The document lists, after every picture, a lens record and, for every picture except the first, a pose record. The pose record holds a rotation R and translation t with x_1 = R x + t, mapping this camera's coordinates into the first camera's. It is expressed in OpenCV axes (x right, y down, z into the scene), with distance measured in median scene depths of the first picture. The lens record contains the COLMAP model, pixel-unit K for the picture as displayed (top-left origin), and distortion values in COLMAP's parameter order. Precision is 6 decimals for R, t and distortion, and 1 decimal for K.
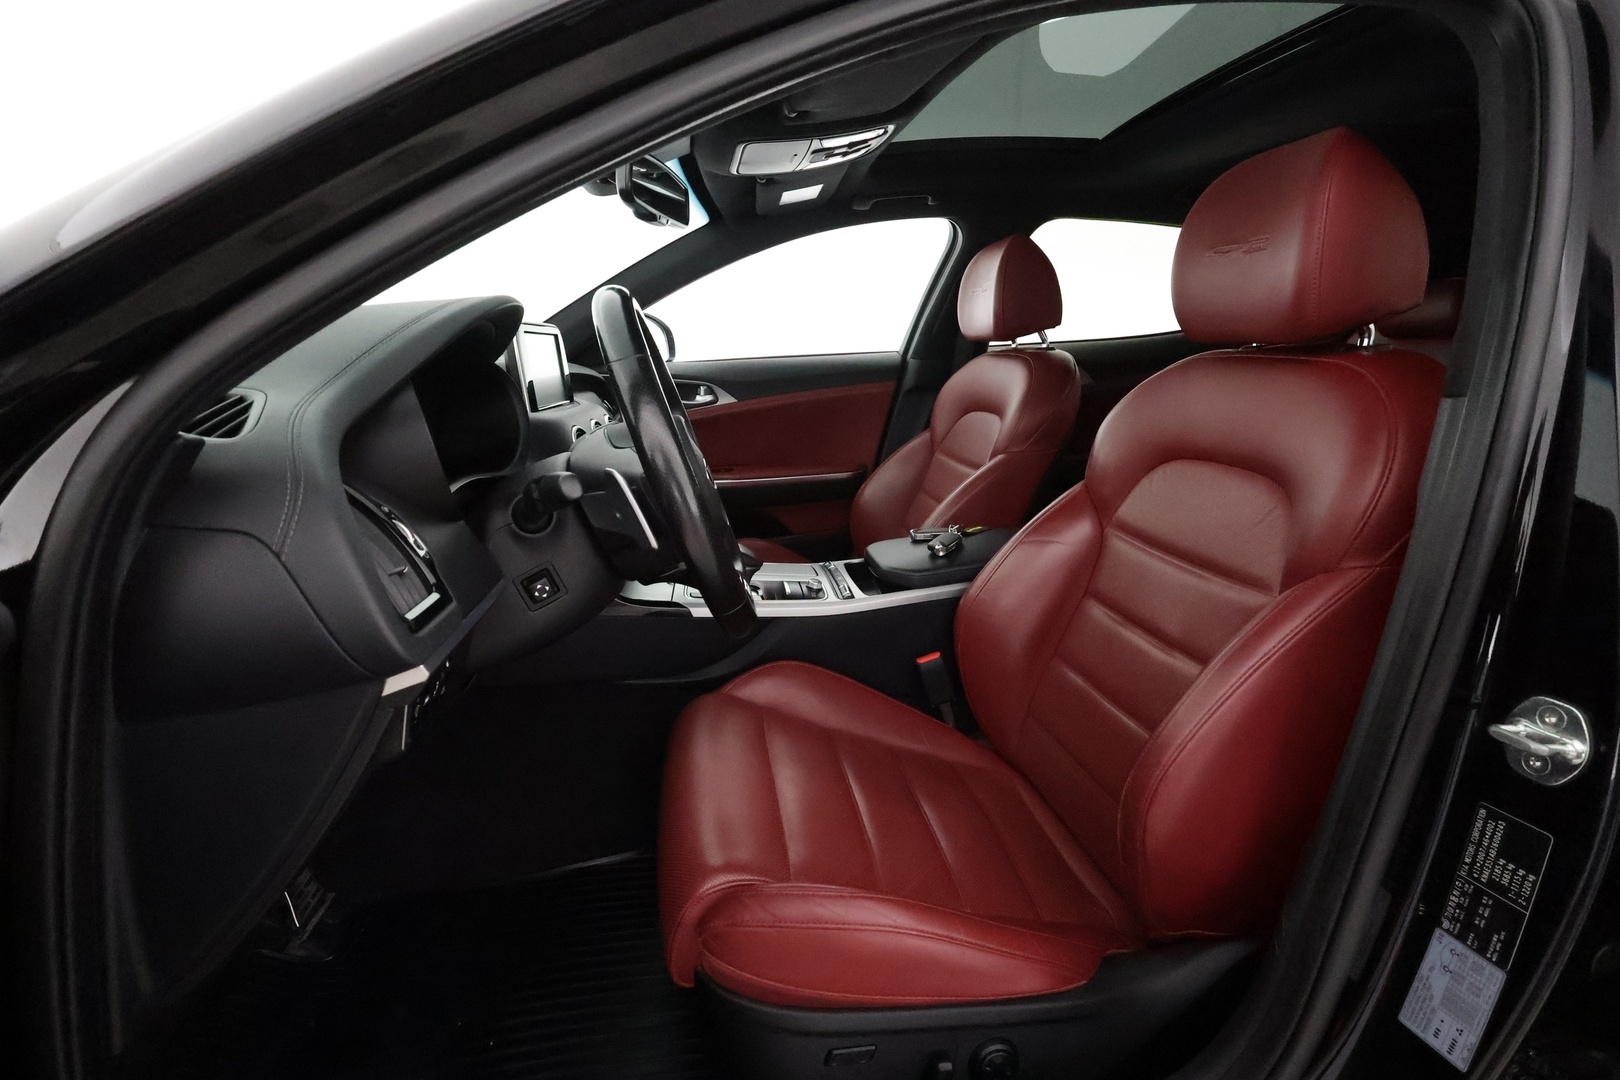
lens RADIAL K [[753.3, 0, 810.0], [0, 753.3, 540.0], [0, 0, 1]] dist [-0.000713, 0.000044]
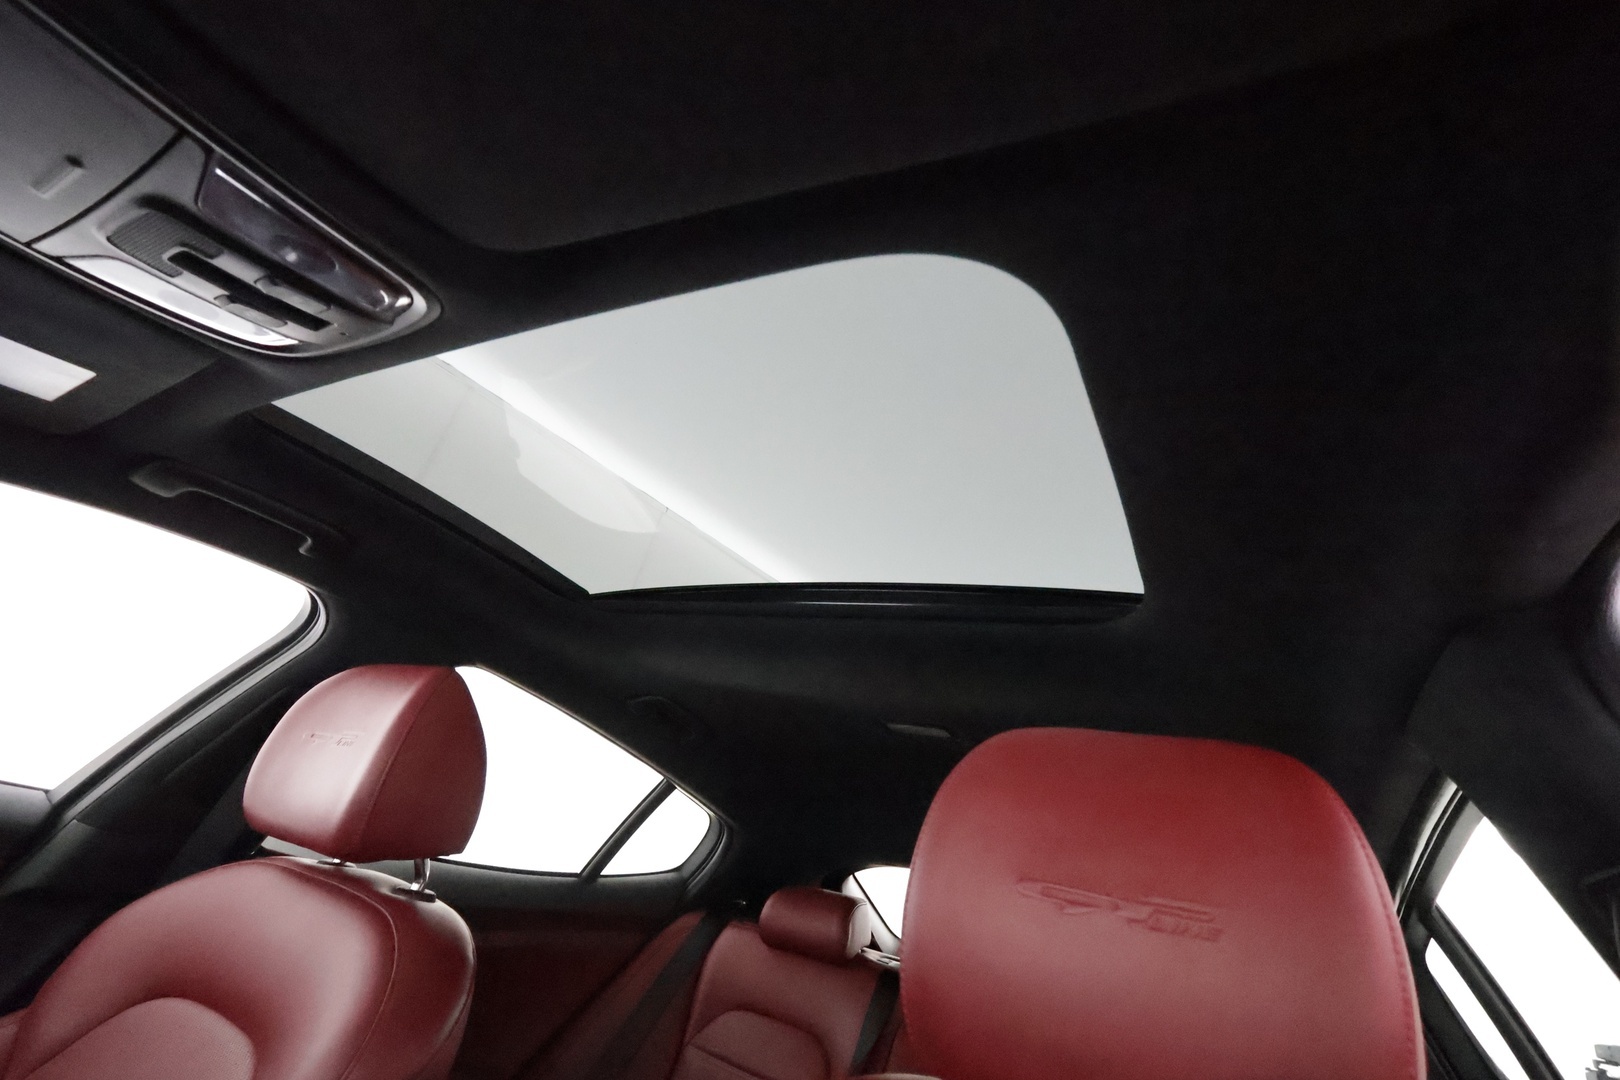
lens RADIAL K [[753.3, 0, 810.0], [0, 753.3, 540.0], [0, 0, 1]] dist [-0.000713, 0.000044]
pose [[0.583363, 0.508572, 0.633279, 0.026896], [-0.044302, 0.798461, -0.600415, -0.151571], [-0.811003, 0.322204, 0.488323, 0.459751]]
